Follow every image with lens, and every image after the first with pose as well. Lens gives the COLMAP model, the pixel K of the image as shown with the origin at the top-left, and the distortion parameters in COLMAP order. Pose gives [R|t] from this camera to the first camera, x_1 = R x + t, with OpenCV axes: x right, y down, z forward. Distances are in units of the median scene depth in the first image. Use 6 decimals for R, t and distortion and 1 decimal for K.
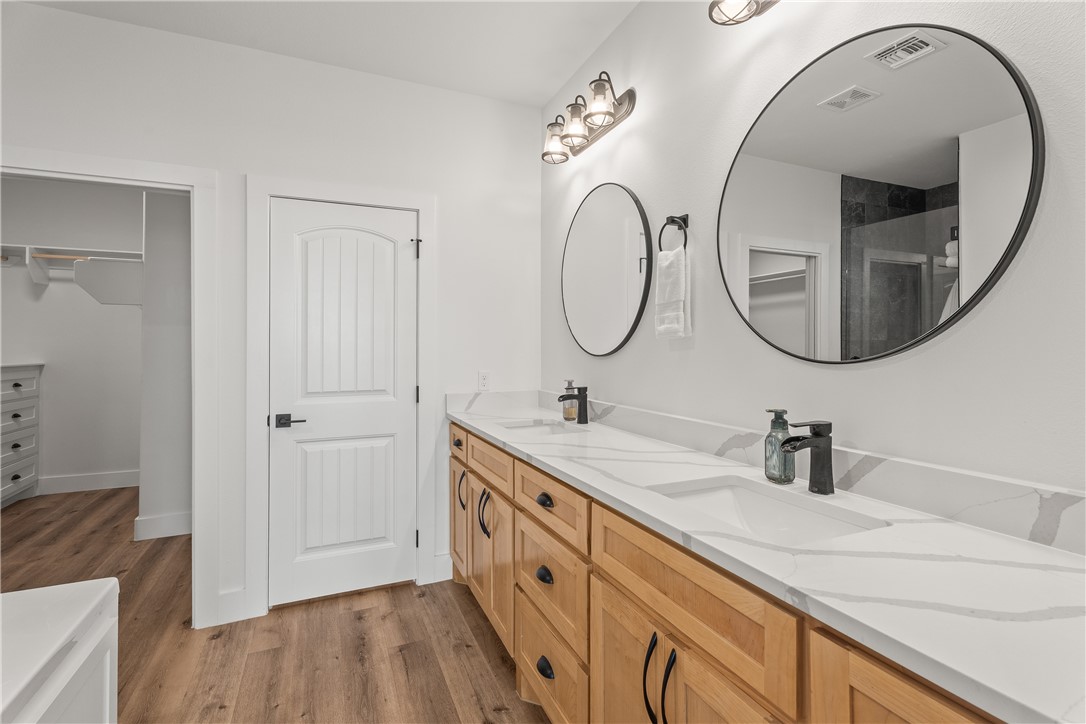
lens RADIAL K [[512.0, 0, 543.1], [0, 512.0, 348.4], [0, 0, 1]] dist [-0.000222, -0.000053]
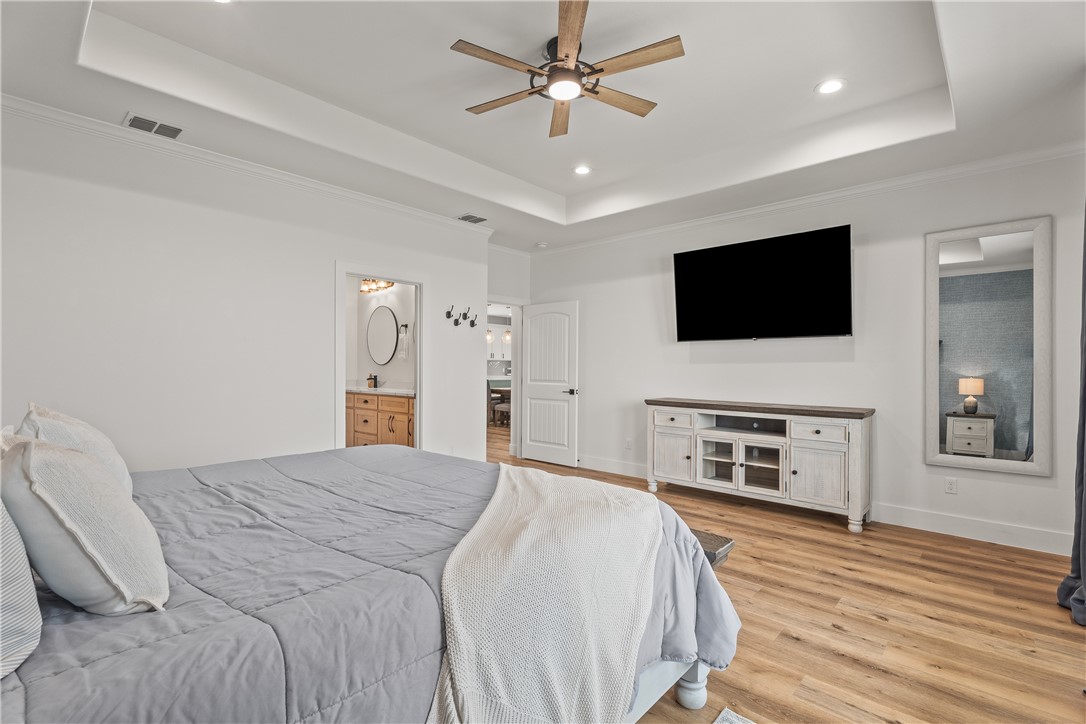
lens RADIAL K [[492.1, 0, 545.8], [0, 492.1, 365.8], [0, 0, 1]] dist [0.000089, -0.000095]
pose [[0.914044, 0.004052, 0.405595, -0.265965], [-0.006815, 0.999962, 0.005369, 0.002150], [-0.405558, -0.007671, 0.914037, -2.983712]]
